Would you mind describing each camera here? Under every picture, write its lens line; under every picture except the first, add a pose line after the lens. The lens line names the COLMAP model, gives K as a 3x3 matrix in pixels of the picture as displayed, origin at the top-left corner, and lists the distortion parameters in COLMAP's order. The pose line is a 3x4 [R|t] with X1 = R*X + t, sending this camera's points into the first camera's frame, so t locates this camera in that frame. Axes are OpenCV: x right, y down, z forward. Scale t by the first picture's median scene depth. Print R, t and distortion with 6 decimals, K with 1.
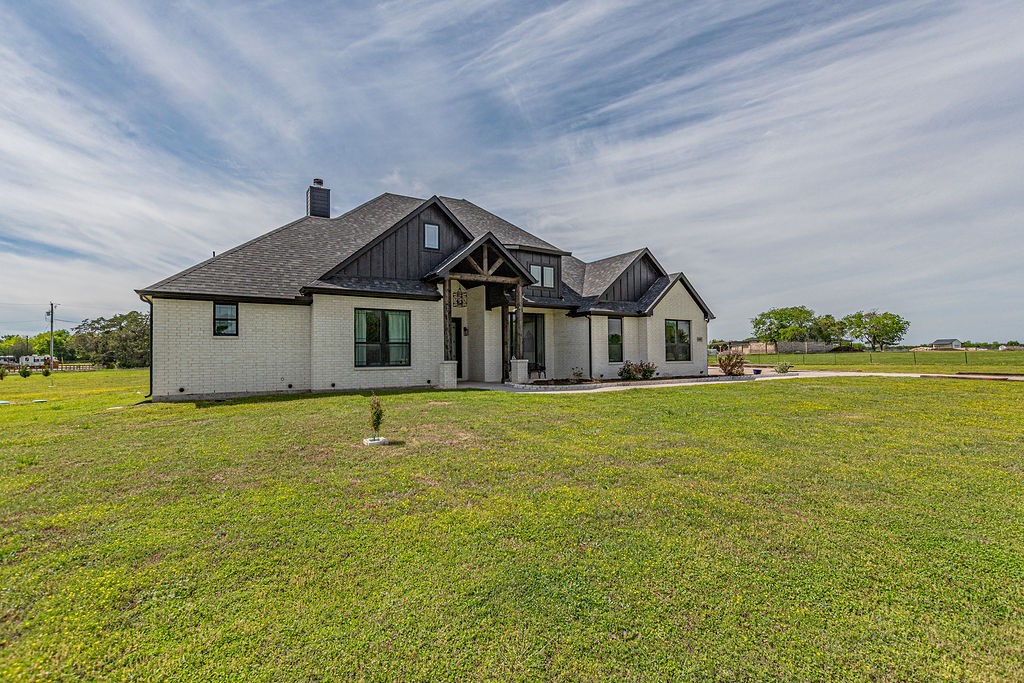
lens RADIAL K [[496.1, 0, 512.0], [0, 496.1, 341.5], [0, 0, 1]] dist [-0.000076, -0.000095]
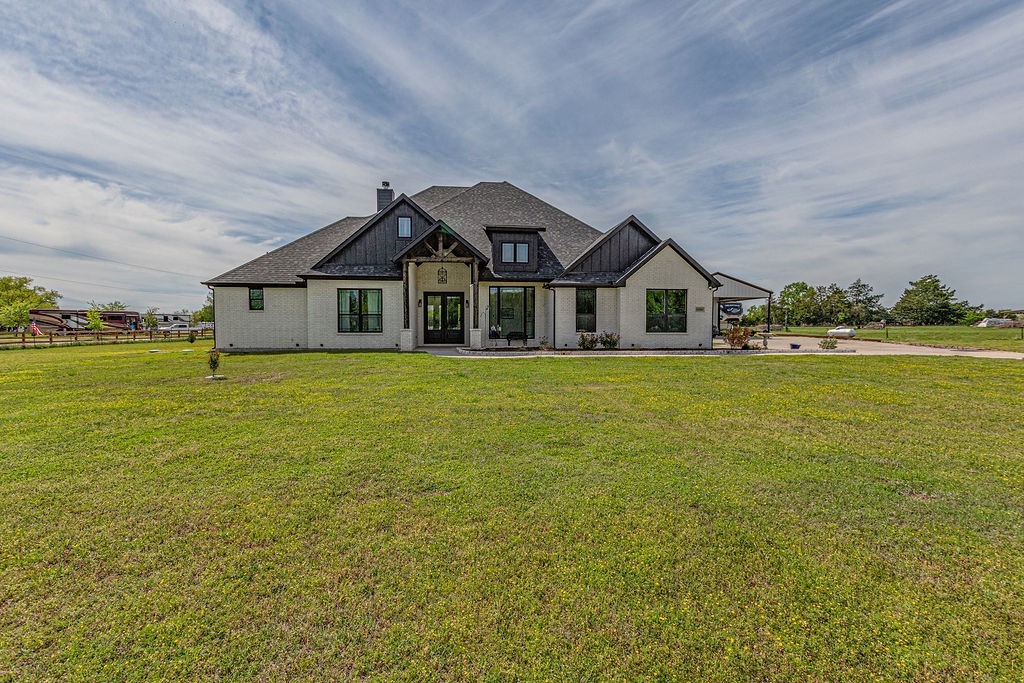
lens RADIAL K [[470.5, 0, 512.0], [0, 470.5, 341.5], [0, 0, 1]] dist [-0.003316, 0.000185]
pose [[0.892666, 0.030986, -0.449652, 0.488754], [0.005089, 0.996878, 0.078797, -0.016174], [0.450689, -0.072628, 0.889721, 0.051175]]
